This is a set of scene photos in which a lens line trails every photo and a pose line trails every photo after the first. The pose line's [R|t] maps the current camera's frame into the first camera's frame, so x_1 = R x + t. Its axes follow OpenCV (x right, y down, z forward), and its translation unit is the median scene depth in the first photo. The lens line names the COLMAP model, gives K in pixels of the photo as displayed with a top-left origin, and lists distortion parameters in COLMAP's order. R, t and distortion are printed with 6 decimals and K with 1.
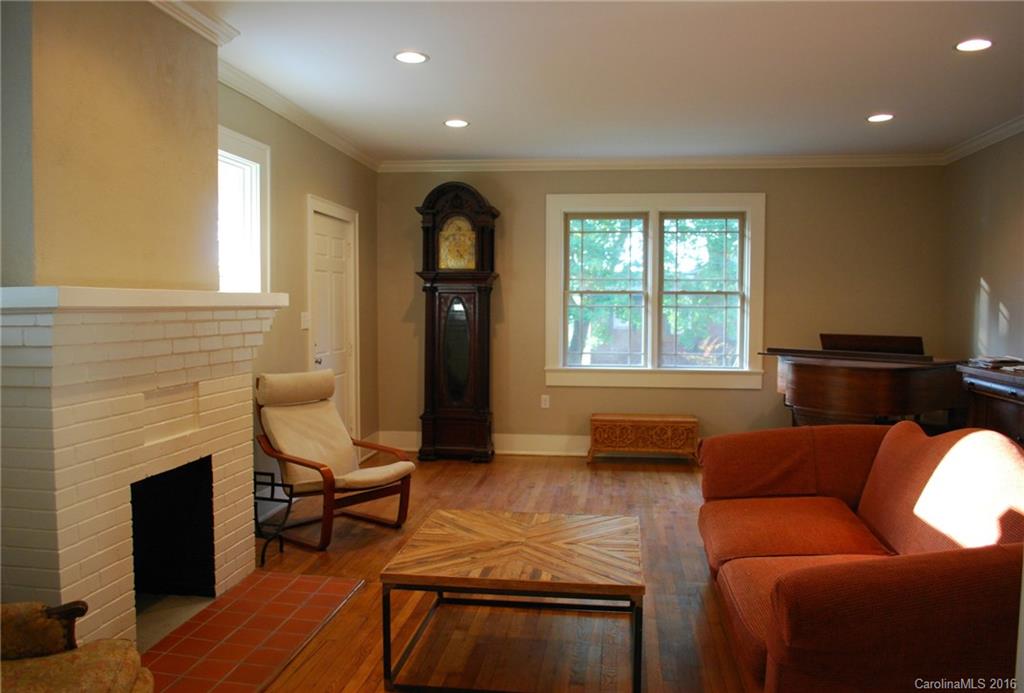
lens RADIAL K [[840.5, 0, 506.1], [0, 840.5, 348.8], [0, 0, 1]] dist [-0.050433, -0.004990]
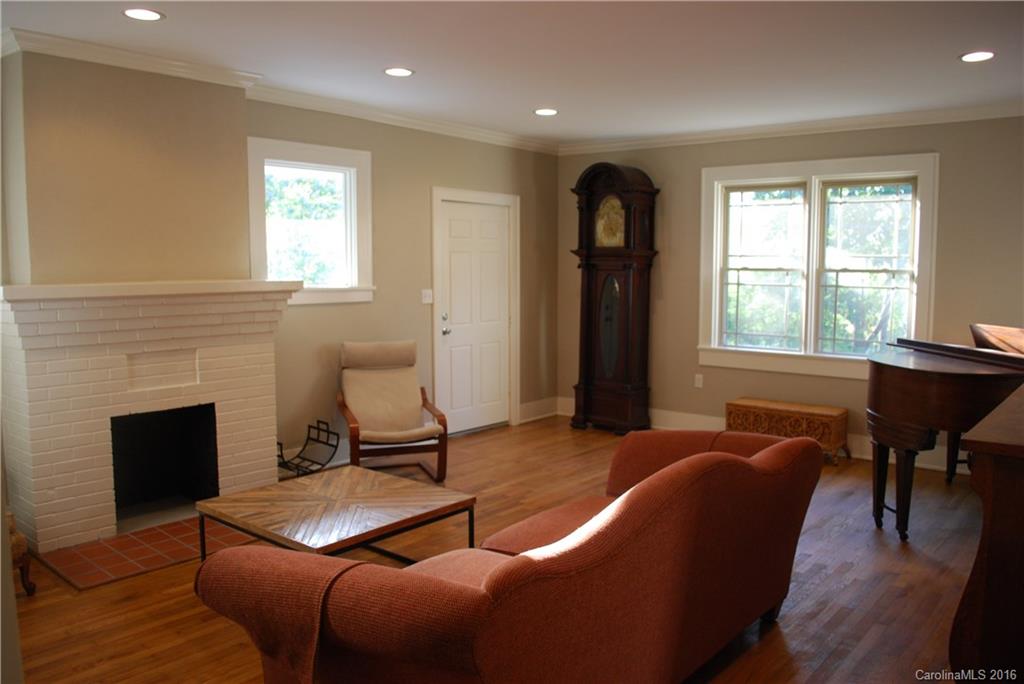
lens RADIAL K [[832.9, 0, 513.7], [0, 832.9, 343.2], [0, 0, 1]] dist [-0.038394, 0.018127]
pose [[0.844689, 0.052250, -0.532702, 0.410463], [-0.028041, 0.998177, 0.053442, -0.028999], [0.534523, -0.030205, 0.844614, 0.072723]]
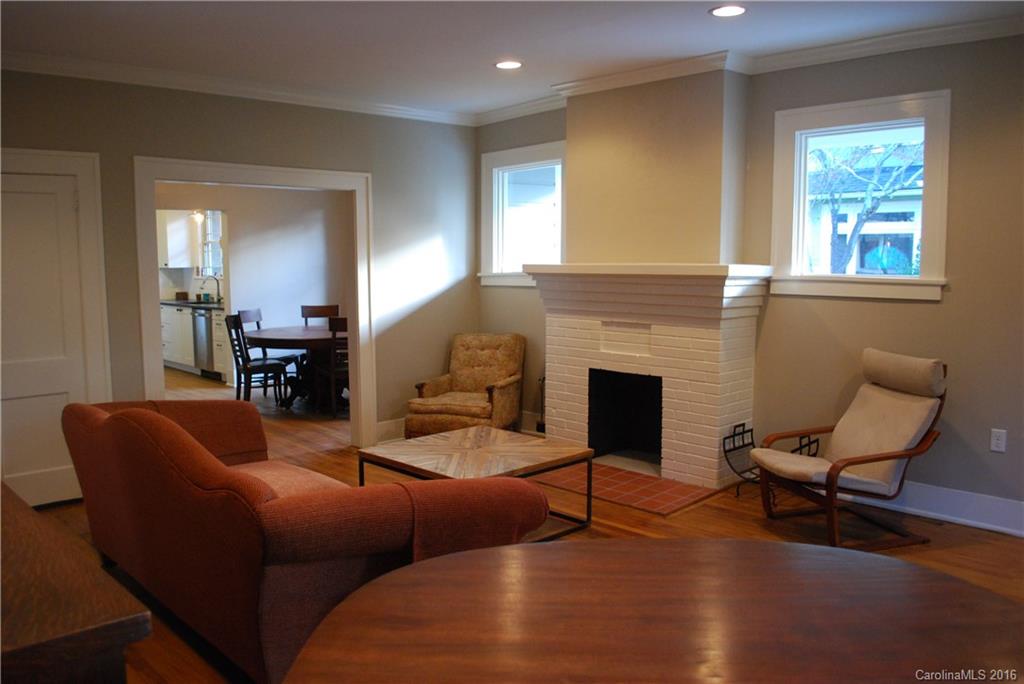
lens RADIAL K [[832.9, 0, 514.2], [0, 832.9, 340.0], [0, 0, 1]] dist [-0.038394, 0.018127]
pose [[-0.625900, 0.078867, -0.775905, 0.499532], [-0.038160, 0.990585, 0.131471, -0.063286], [0.778969, 0.111896, -0.616998, 0.911036]]
